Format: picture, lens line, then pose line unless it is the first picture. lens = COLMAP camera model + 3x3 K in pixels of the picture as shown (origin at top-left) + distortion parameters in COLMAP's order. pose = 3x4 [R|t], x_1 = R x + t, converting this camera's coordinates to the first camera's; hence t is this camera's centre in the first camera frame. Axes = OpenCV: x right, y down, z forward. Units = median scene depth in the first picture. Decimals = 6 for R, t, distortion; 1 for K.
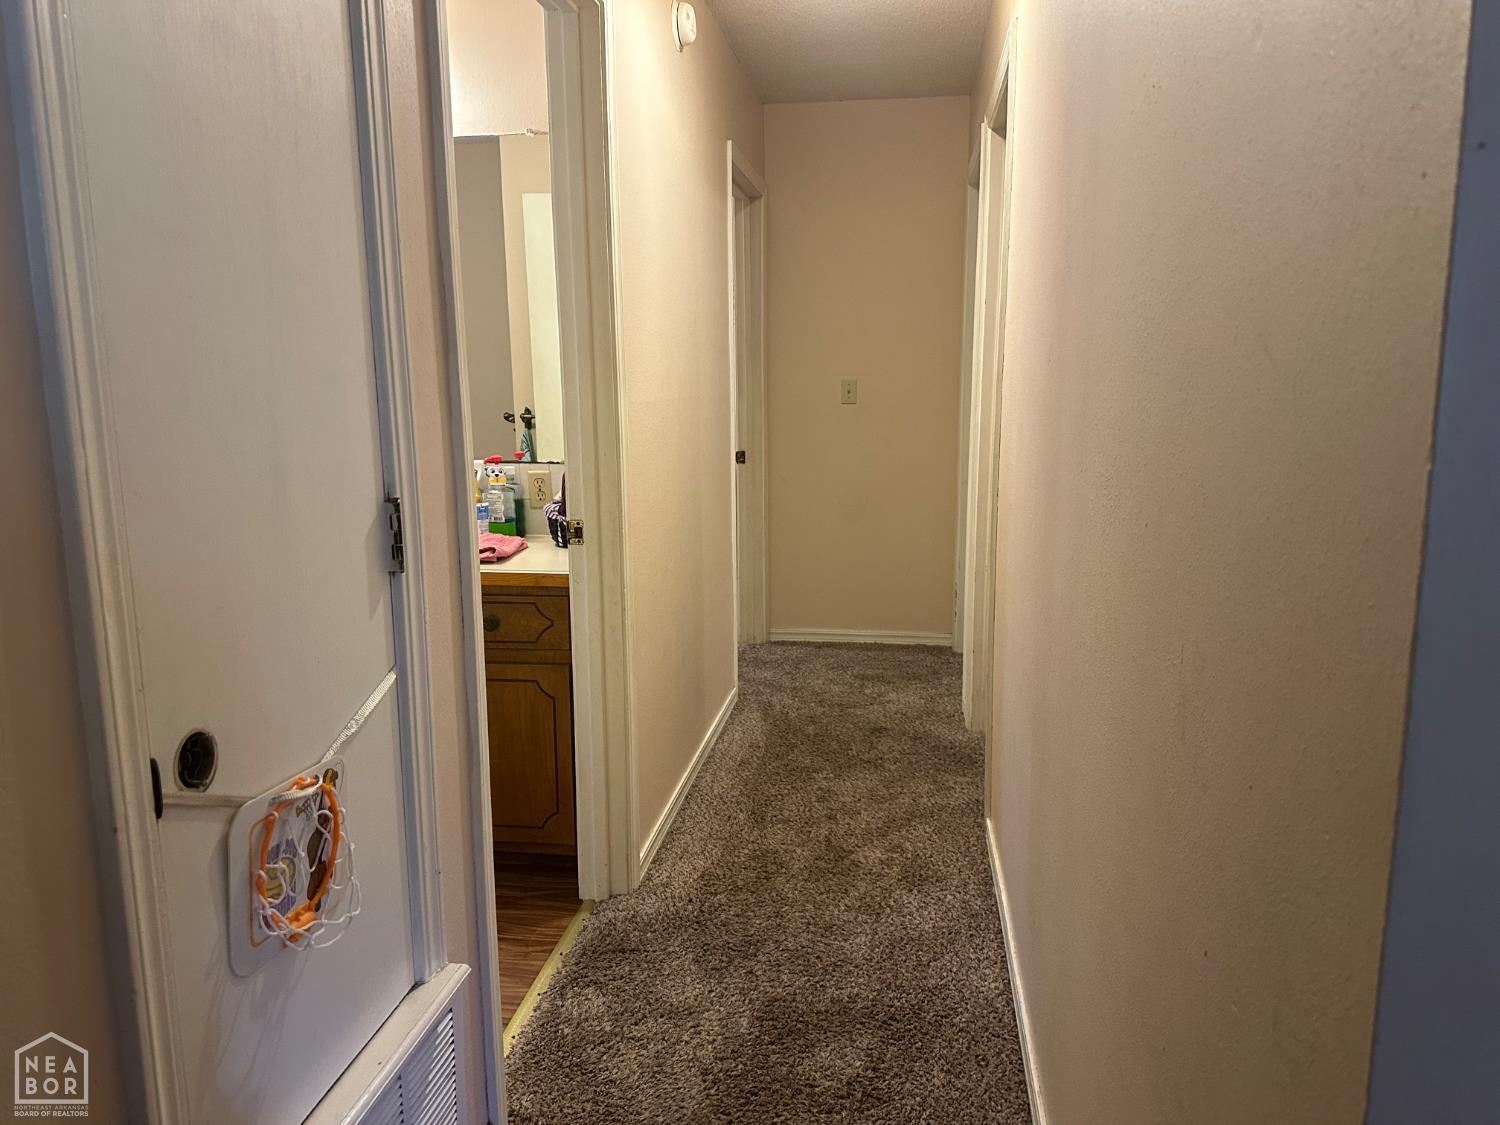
lens RADIAL K [[1057.0, 0, 754.7], [0, 1057.0, 556.9], [0, 0, 1]] dist [0.058046, -0.107619]
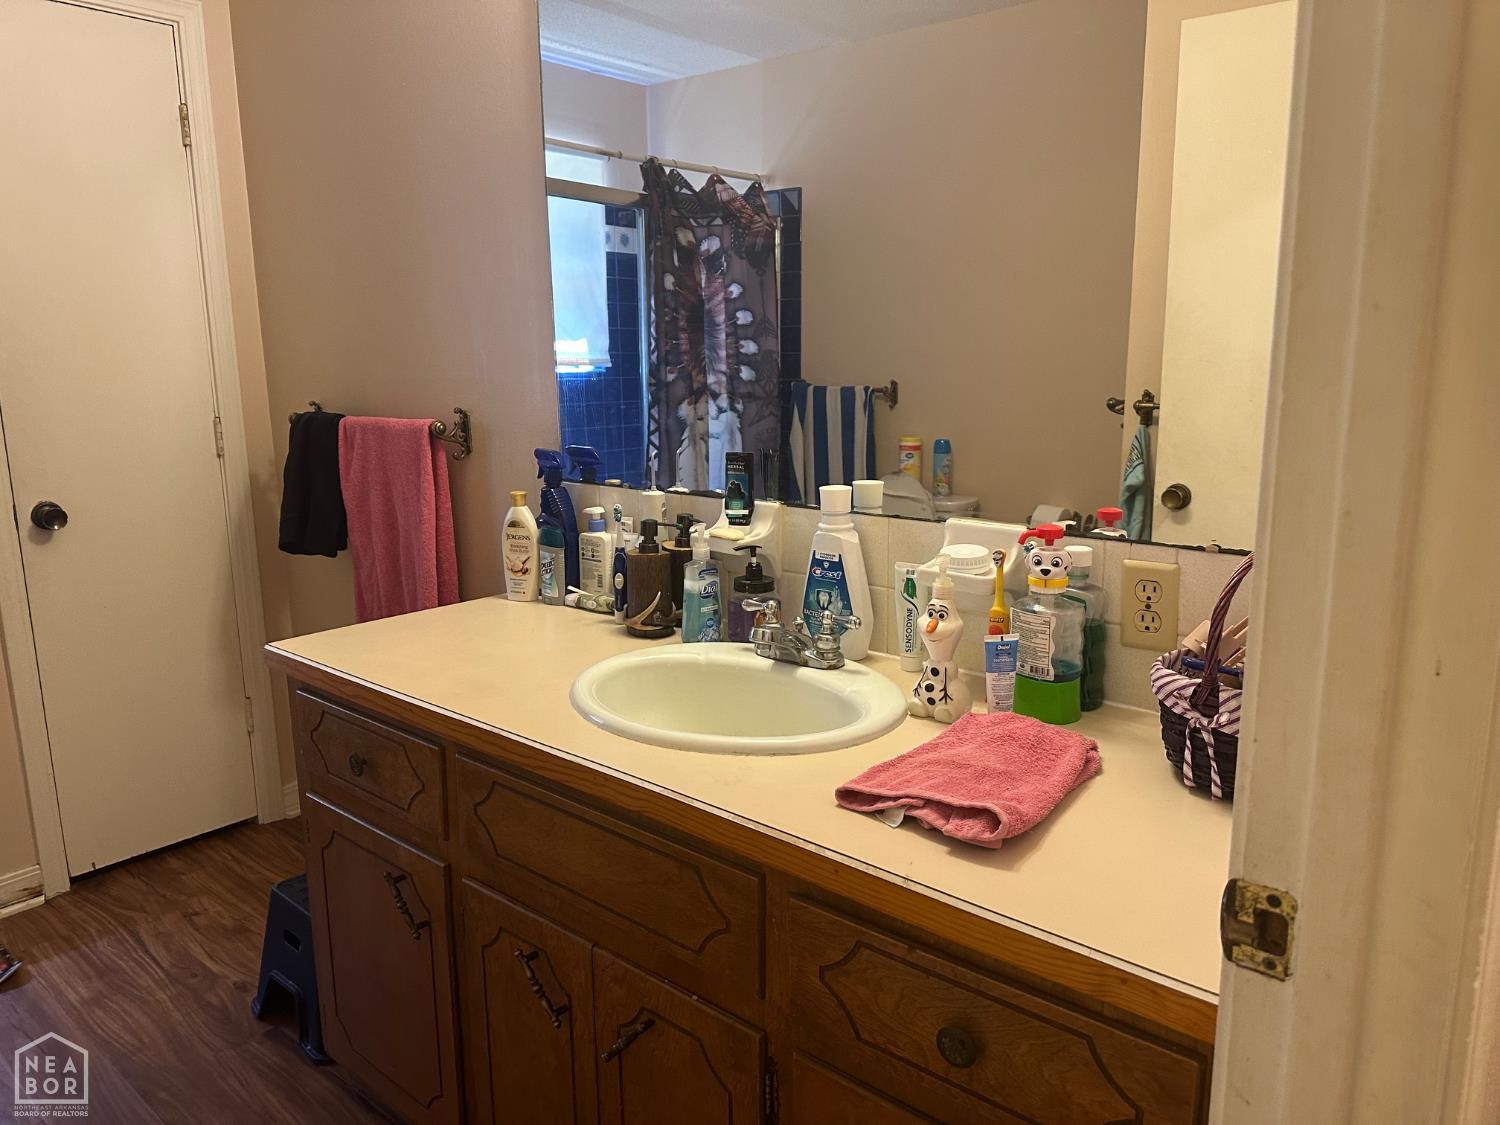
lens RADIAL K [[1057.0, 0, 754.7], [0, 1057.0, 556.9], [0, 0, 1]] dist [0.058046, -0.107619]
pose [[0.844624, 0.103478, -0.525264, -0.115780], [-0.085756, 0.994624, 0.058047, -0.095456], [0.528446, -0.003984, 0.848957, 0.562926]]
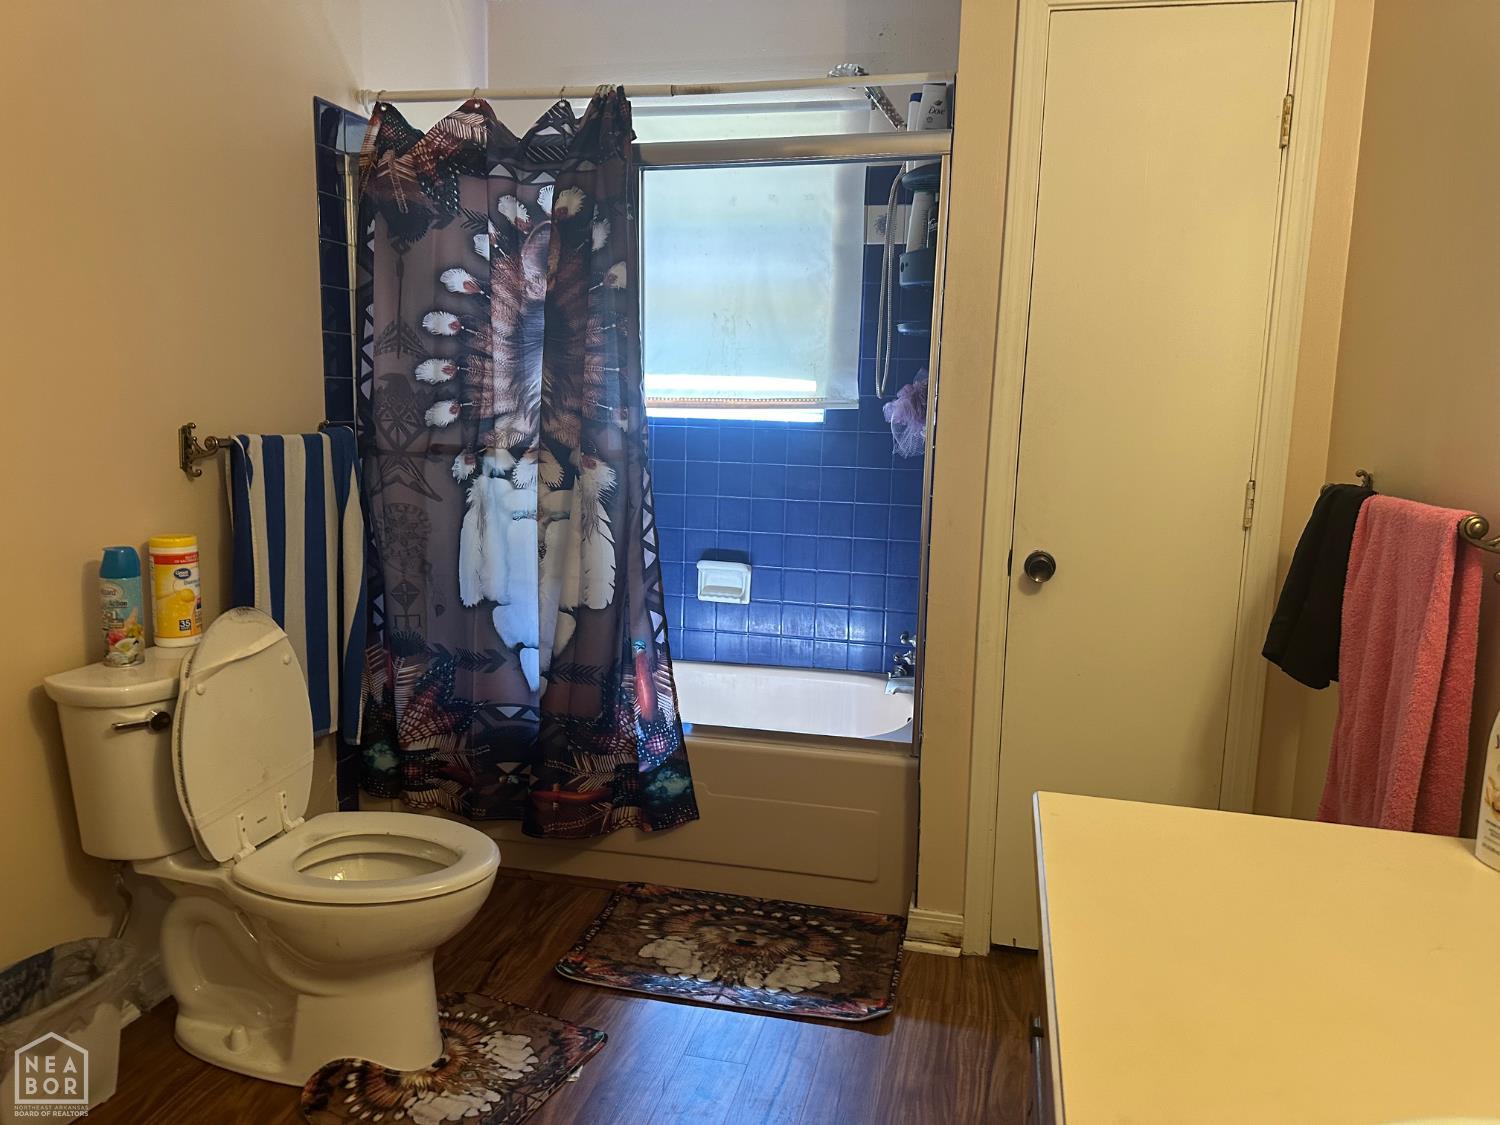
lens RADIAL K [[1057.0, 0, 754.7], [0, 1057.0, 556.9], [0, 0, 1]] dist [0.058046, -0.107619]
pose [[-0.084495, 0.151624, -0.984820, -0.231716], [-0.194250, 0.966885, 0.165529, -0.124382], [0.977306, 0.205287, -0.052244, 0.795507]]
